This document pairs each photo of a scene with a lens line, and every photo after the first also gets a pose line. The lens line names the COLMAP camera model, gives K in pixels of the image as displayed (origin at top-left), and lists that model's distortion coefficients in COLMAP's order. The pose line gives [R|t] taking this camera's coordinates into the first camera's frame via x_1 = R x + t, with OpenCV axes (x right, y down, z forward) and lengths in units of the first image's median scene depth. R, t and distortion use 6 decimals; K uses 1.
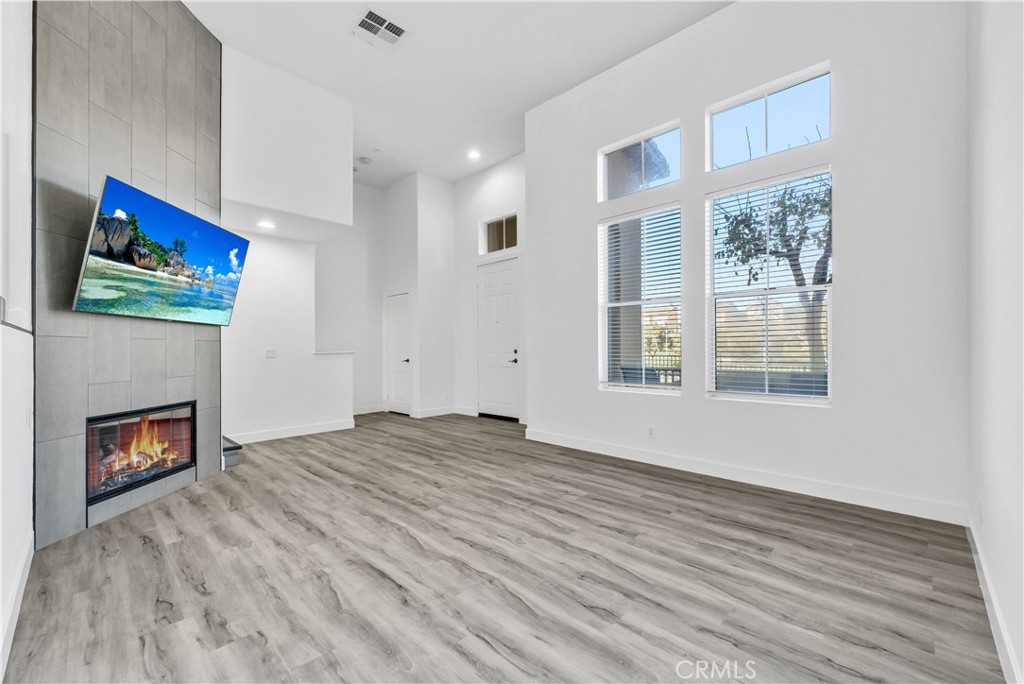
lens RADIAL K [[420.4, 0, 511.8], [0, 420.4, 347.7], [0, 0, 1]] dist [0.003446, -0.000467]
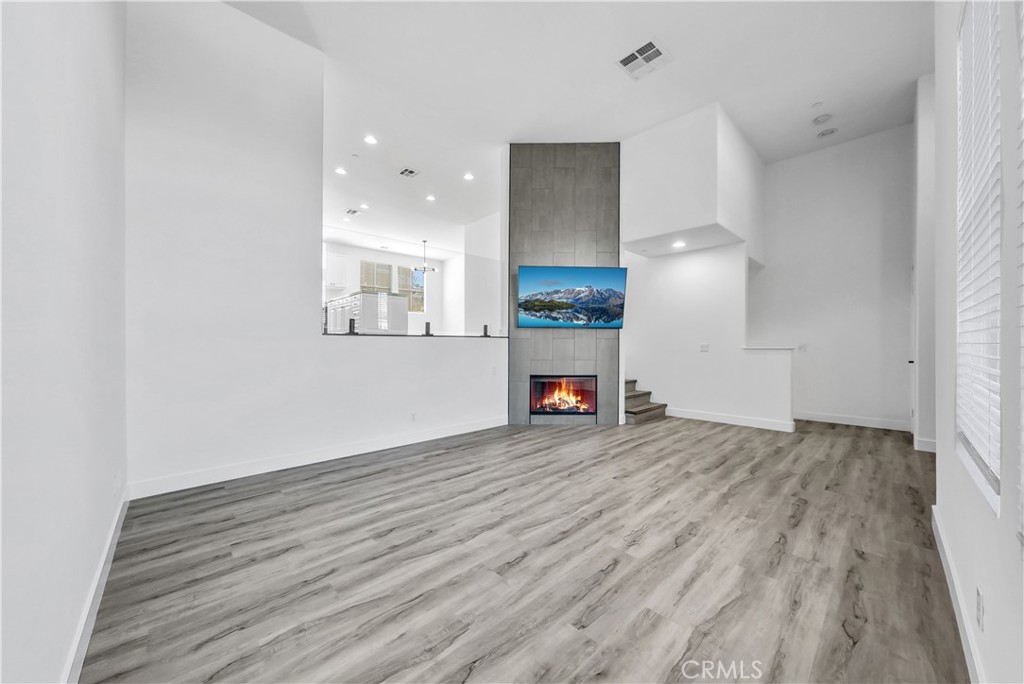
lens RADIAL K [[420.4, 0, 511.8], [0, 420.4, 347.7], [0, 0, 1]] dist [0.003446, -0.000467]
pose [[-0.120441, 0.006616, -0.992698, 0.980583], [0.012093, 0.999913, 0.005197, 0.019558], [0.992647, -0.011378, -0.120510, 1.030303]]
